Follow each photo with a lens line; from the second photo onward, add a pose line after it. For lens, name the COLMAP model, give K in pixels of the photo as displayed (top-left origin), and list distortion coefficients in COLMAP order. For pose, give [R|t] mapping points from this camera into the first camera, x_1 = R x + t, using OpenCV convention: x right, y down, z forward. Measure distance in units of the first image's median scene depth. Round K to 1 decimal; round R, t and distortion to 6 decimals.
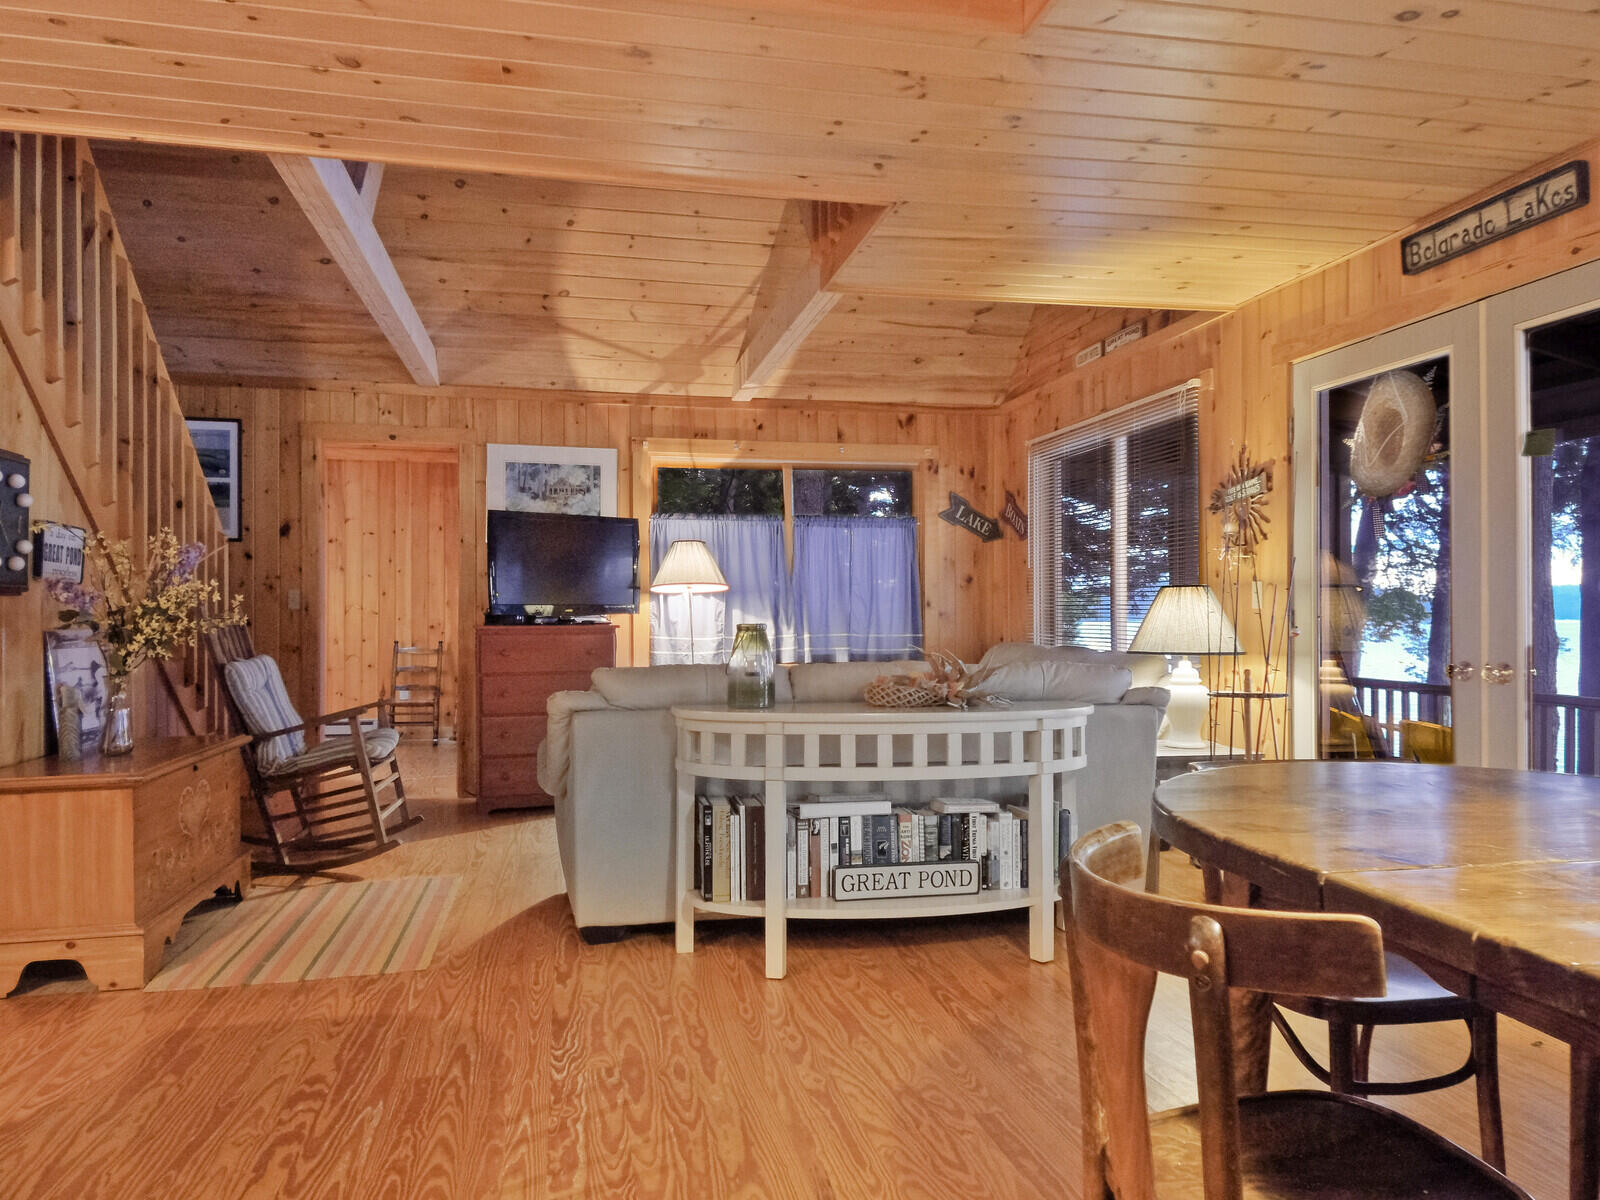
lens RADIAL K [[1103.0, 0, 802.3], [0, 1103.0, 616.0], [0, 0, 1]] dist [0.078109, -0.086257]
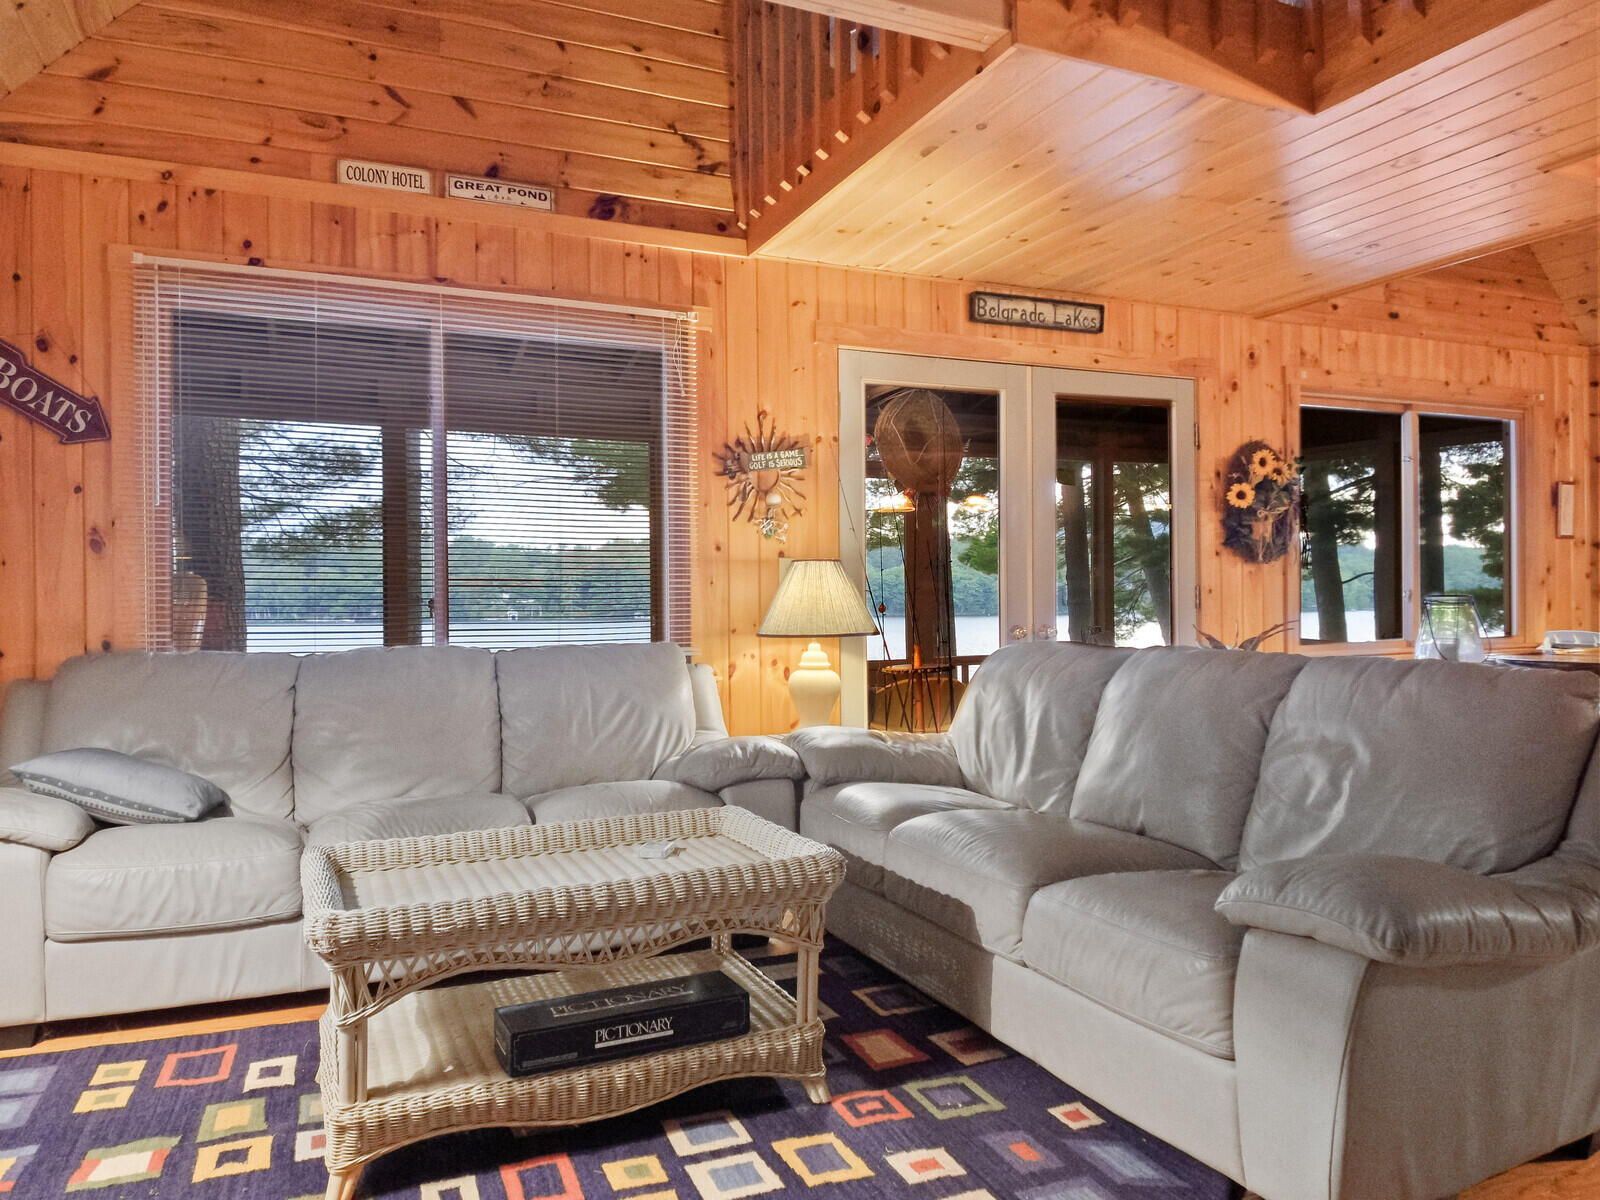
lens RADIAL K [[1103.0, 0, 802.3], [0, 1103.0, 616.0], [0, 0, 1]] dist [0.078109, -0.086257]
pose [[-0.218065, -0.007137, 0.975908, -0.311051], [0.015763, 0.999817, 0.010834, 0.005043], [-0.975807, 0.017745, -0.217913, 0.716672]]
